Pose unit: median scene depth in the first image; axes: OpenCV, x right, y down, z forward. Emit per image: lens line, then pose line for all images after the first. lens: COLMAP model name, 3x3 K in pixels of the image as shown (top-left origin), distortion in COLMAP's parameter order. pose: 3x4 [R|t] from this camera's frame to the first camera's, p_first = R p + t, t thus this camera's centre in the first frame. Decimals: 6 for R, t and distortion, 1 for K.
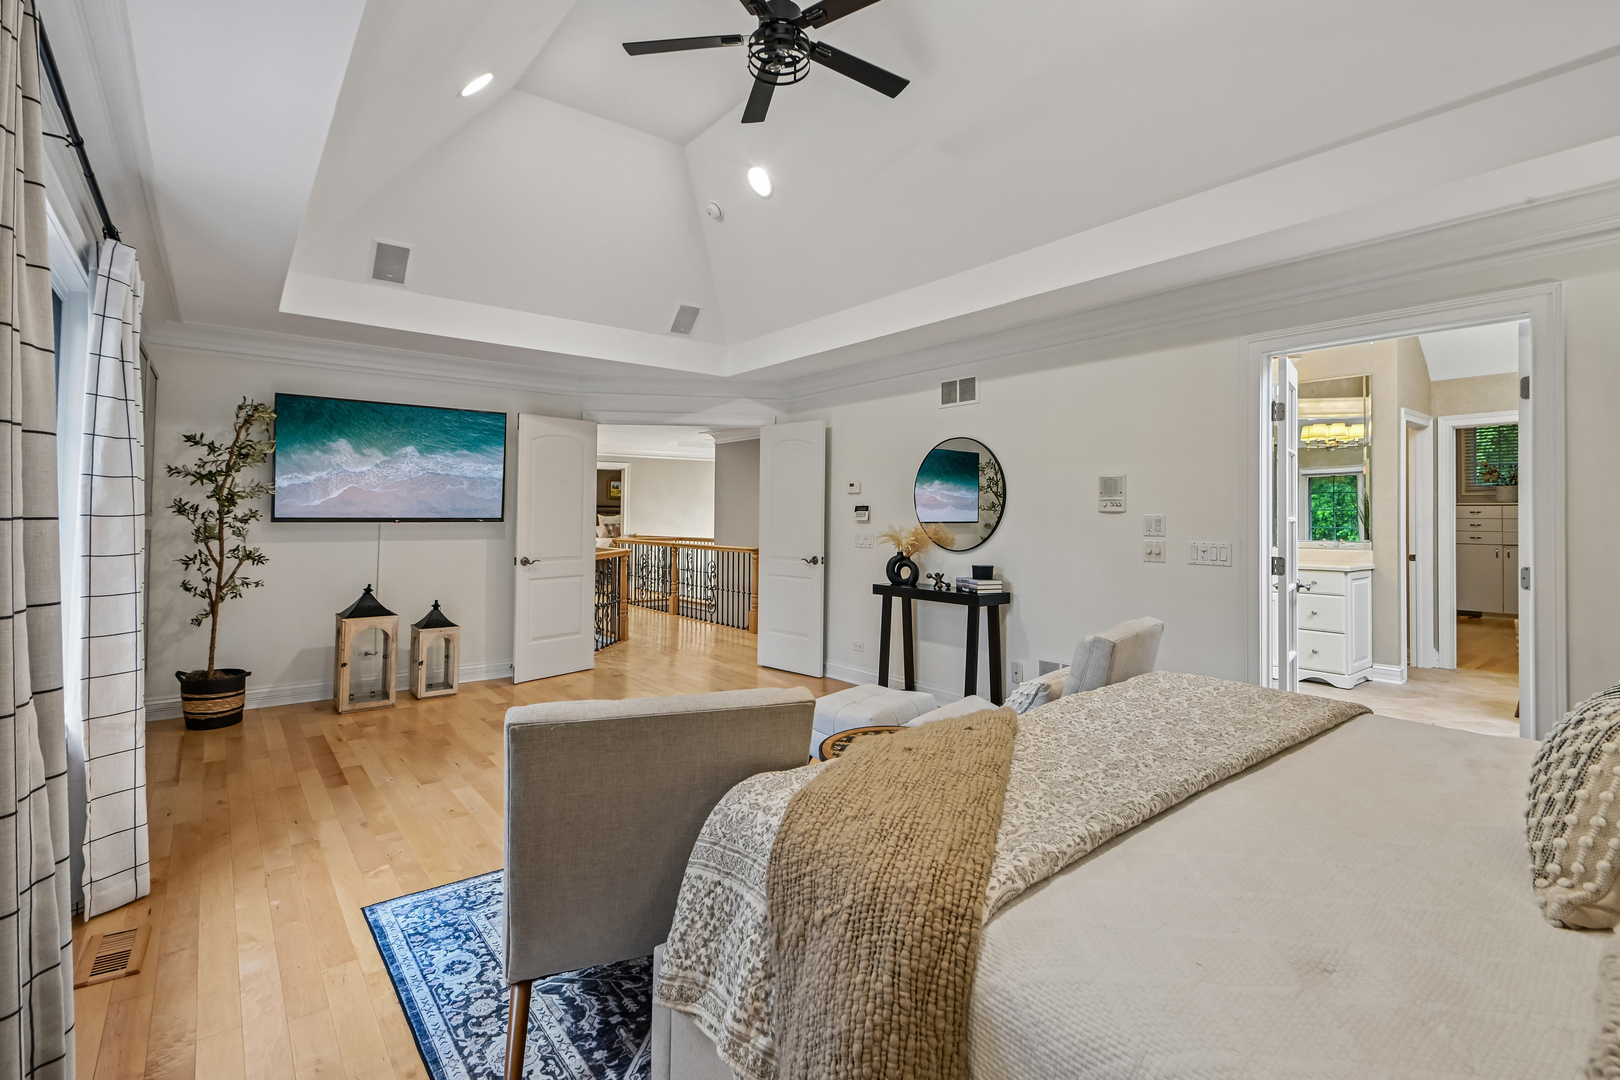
lens RADIAL K [[738.9, 0, 824.3], [0, 738.9, 511.9], [0, 0, 1]] dist [-0.005792, -0.002447]
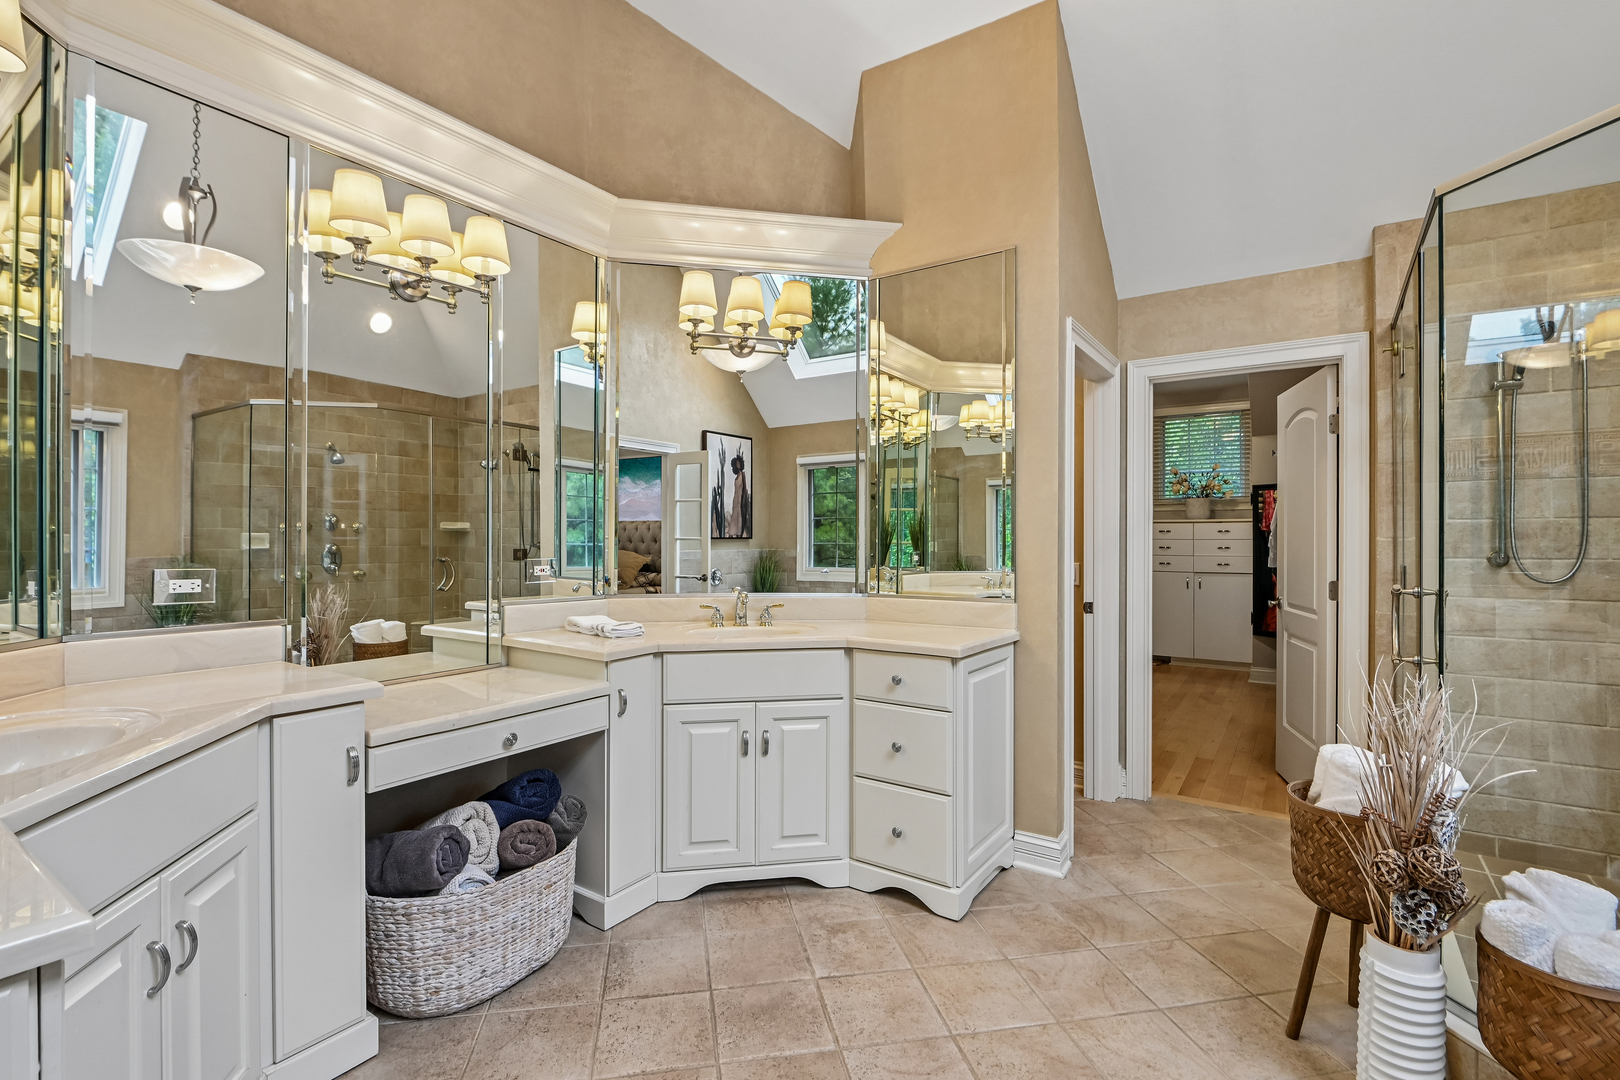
lens RADIAL K [[738.9, 0, 809.7], [0, 738.9, 536.5], [0, 0, 1]] dist [-0.005792, -0.002447]
pose [[0.957320, 0.002329, 0.289020, 0.437794], [-0.004250, 0.999973, 0.006019, 0.004636], [-0.288998, -0.006991, 0.957304, 0.527320]]
